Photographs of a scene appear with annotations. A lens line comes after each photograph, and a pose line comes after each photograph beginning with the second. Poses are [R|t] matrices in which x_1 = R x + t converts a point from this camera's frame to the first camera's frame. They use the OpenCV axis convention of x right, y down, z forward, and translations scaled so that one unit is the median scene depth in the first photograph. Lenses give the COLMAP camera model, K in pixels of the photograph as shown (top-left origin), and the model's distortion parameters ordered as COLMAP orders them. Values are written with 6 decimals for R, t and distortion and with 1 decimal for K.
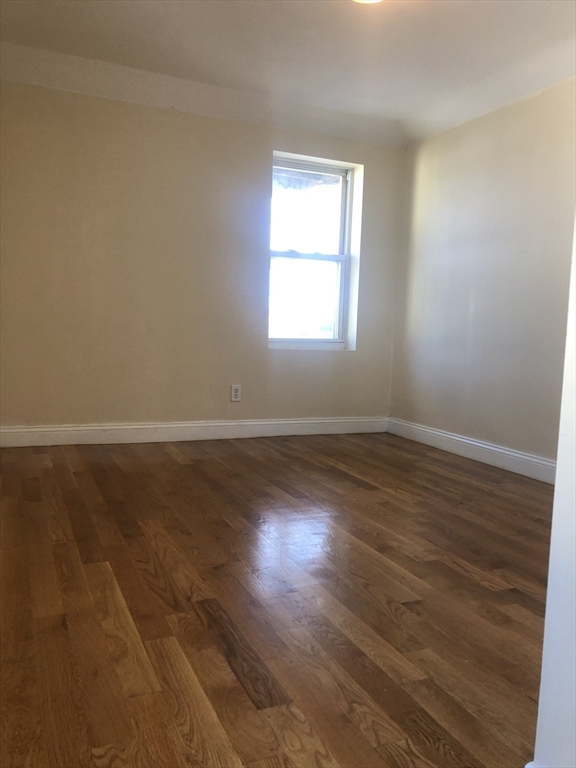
lens RADIAL K [[629.1, 0, 288.0], [0, 629.1, 384.0], [0, 0, 1]] dist [-0.000620, -0.005551]
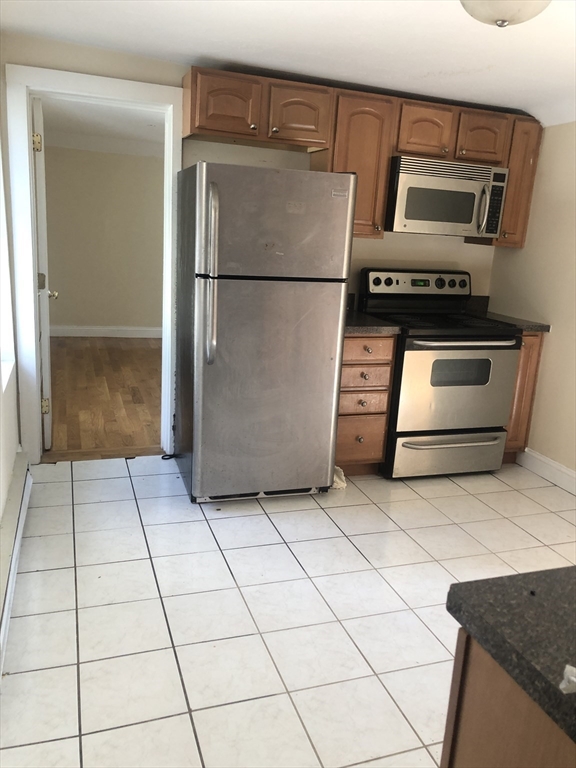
lens RADIAL K [[629.1, 0, 288.0], [0, 629.1, 384.0], [0, 0, 1]] dist [-0.000620, -0.005551]
pose [[0.995755, 0.045650, -0.079930, 0.726601], [-0.033901, 0.989197, 0.142620, -0.102766], [0.085577, -0.139305, 0.986545, -1.633623]]
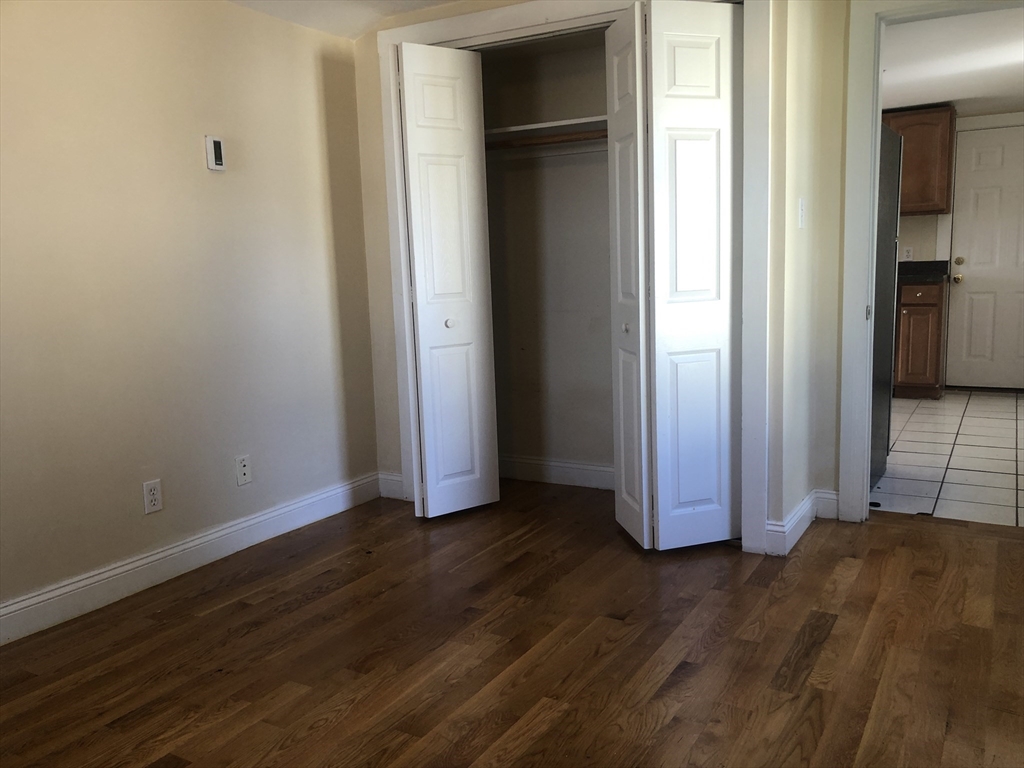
lens RADIAL K [[851.7, 0, 513.1], [0, 851.7, 395.2], [0, 0, 1]] dist [0.000497, 0.004369]
pose [[-0.583656, -0.139317, 0.799960, -0.705121], [0.088731, 0.968329, 0.233378, -0.323111], [-0.807139, 0.207194, -0.552809, 1.628282]]
